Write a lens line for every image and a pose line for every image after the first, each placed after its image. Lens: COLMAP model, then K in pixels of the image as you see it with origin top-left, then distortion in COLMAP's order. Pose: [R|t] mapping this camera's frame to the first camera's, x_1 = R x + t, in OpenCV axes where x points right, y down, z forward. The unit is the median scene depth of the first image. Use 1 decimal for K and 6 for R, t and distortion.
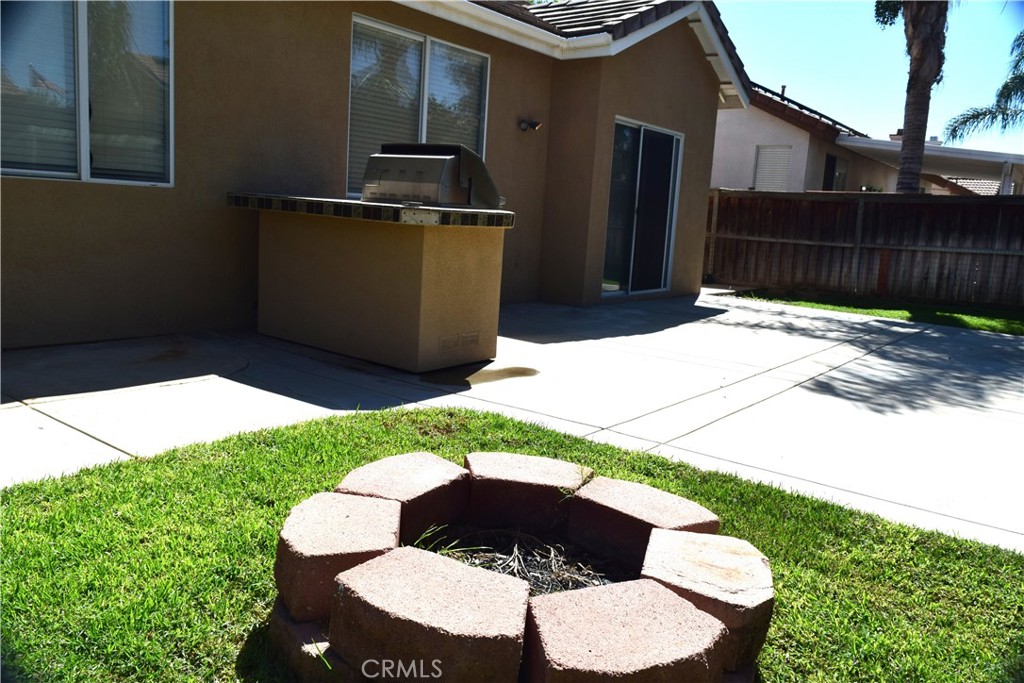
lens RADIAL K [[788.7, 0, 510.0], [0, 788.7, 336.0], [0, 0, 1]] dist [-0.013340, -0.004522]
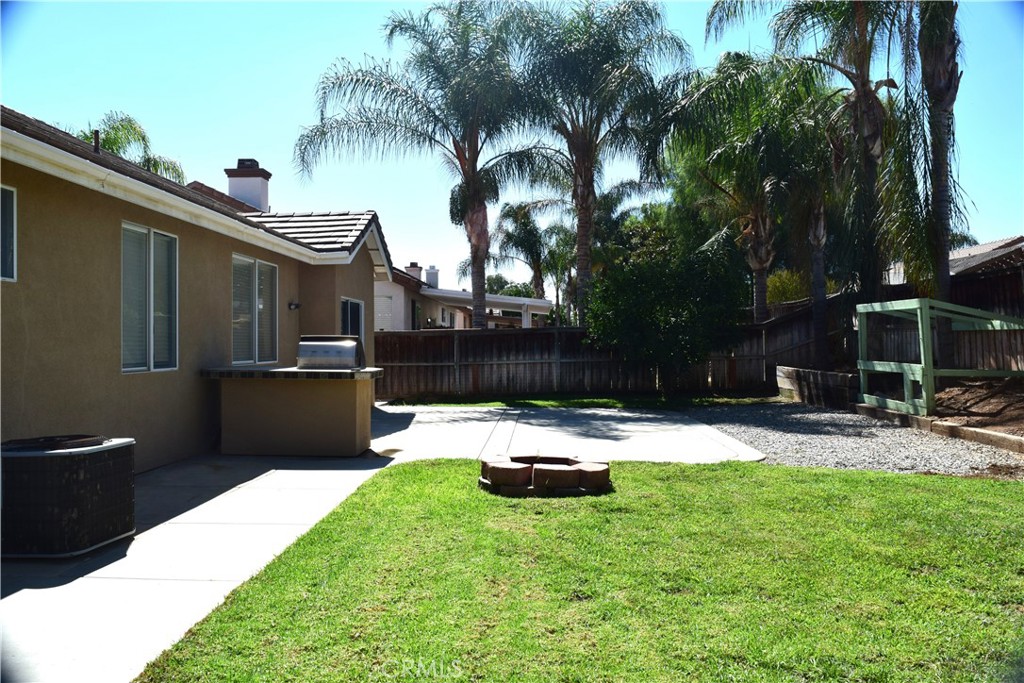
lens RADIAL K [[788.7, 0, 510.0], [0, 788.7, 336.0], [0, 0, 1]] dist [-0.013340, -0.004522]
pose [[0.823007, -0.060054, 0.564847, -0.335744], [0.142751, 0.984349, -0.103340, 0.004607], [-0.549801, 0.165682, 0.818699, -0.316953]]
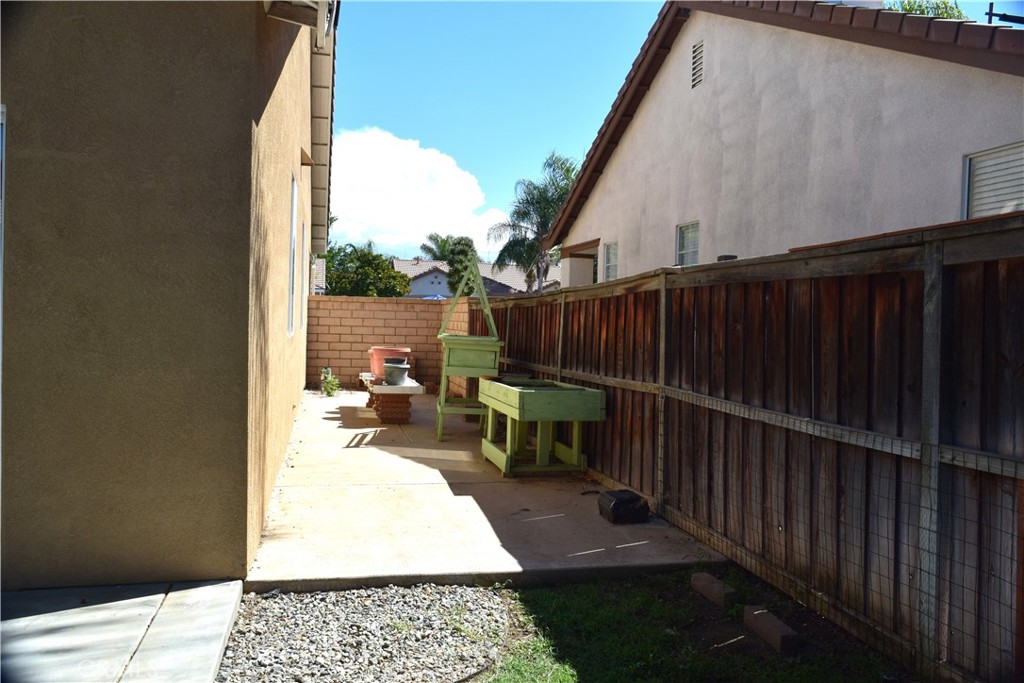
lens RADIAL K [[788.7, 0, 510.0], [0, 788.7, 336.0], [0, 0, 1]] dist [-0.013340, -0.004522]
pose [[0.782802, -0.035392, -0.621264, 0.491239], [-0.063012, 0.988741, -0.135722, -0.111370], [0.619072, 0.145390, 0.771758, 0.749092]]
